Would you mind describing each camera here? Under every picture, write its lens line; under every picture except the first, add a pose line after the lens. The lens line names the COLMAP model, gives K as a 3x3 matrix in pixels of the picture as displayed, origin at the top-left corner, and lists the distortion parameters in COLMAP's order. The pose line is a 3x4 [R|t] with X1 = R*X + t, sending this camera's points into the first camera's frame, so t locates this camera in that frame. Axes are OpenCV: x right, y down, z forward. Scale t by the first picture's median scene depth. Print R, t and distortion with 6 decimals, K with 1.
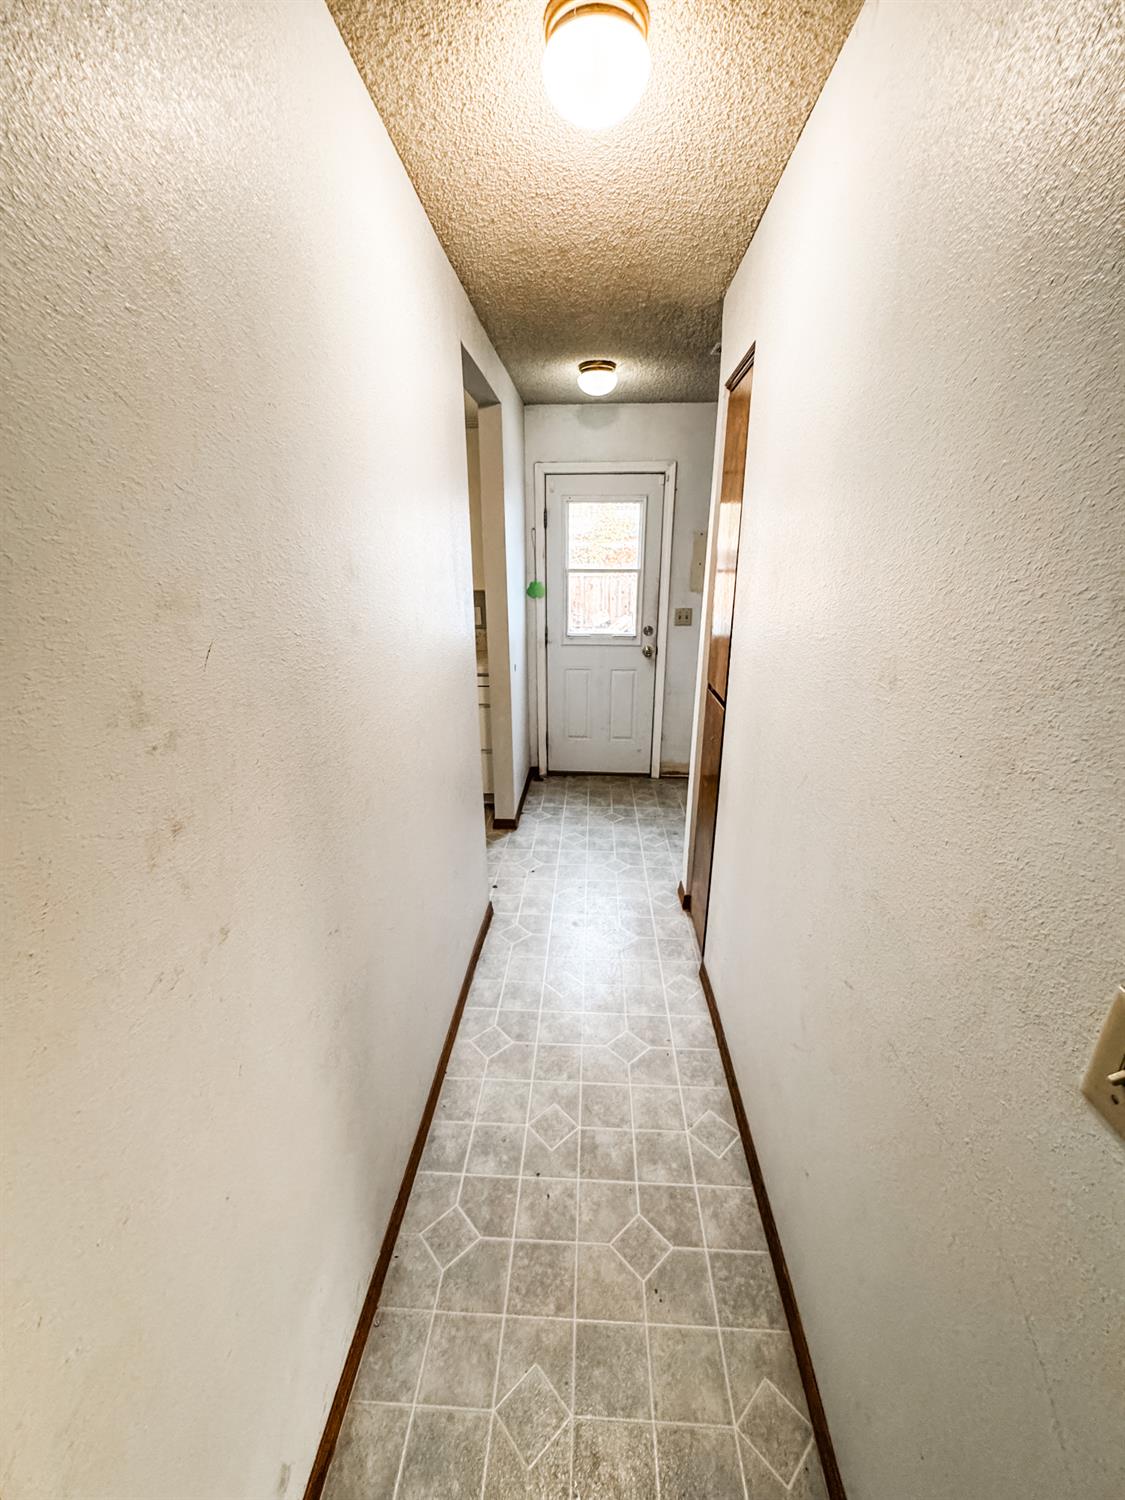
lens RADIAL K [[599.7, 0, 563.5], [0, 599.7, 751.7], [0, 0, 1]] dist [-0.002608, -0.000348]
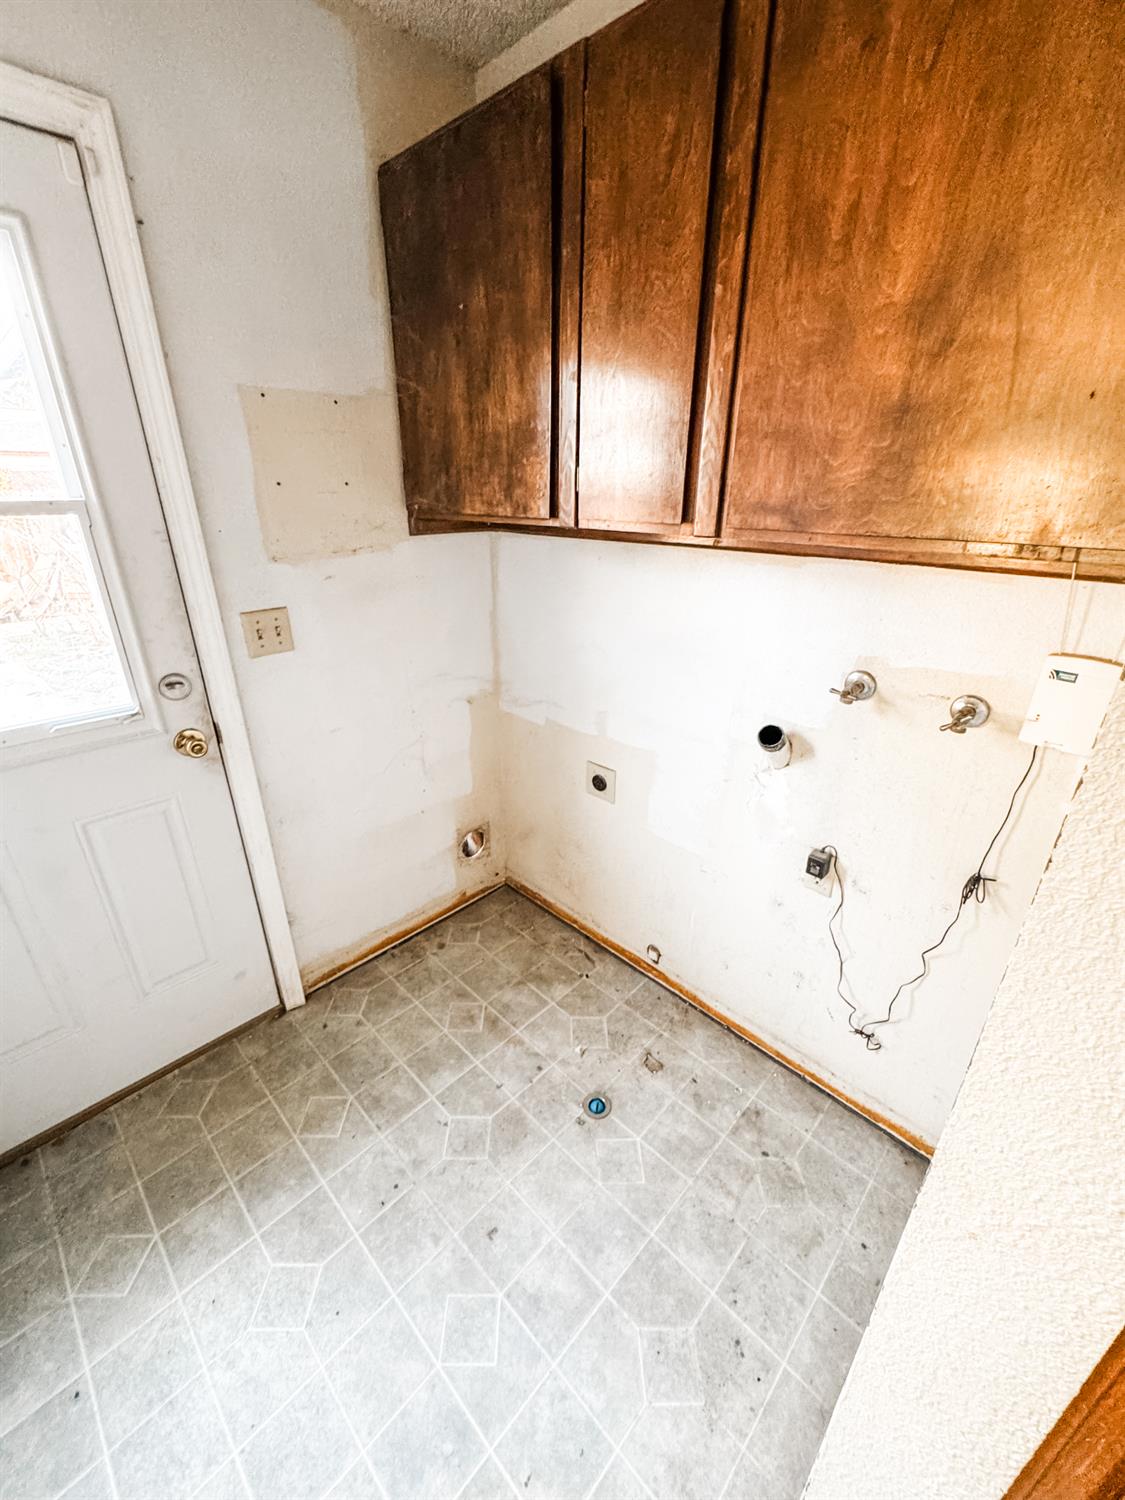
lens RADIAL K [[599.7, 0, 566.6], [0, 599.7, 748.7], [0, 0, 1]] dist [-0.002608, -0.000348]
pose [[0.658813, -0.295647, 0.691779, 0.042156], [0.222018, 0.954996, 0.196701, -0.186130], [-0.718800, 0.023998, 0.694803, 0.607902]]
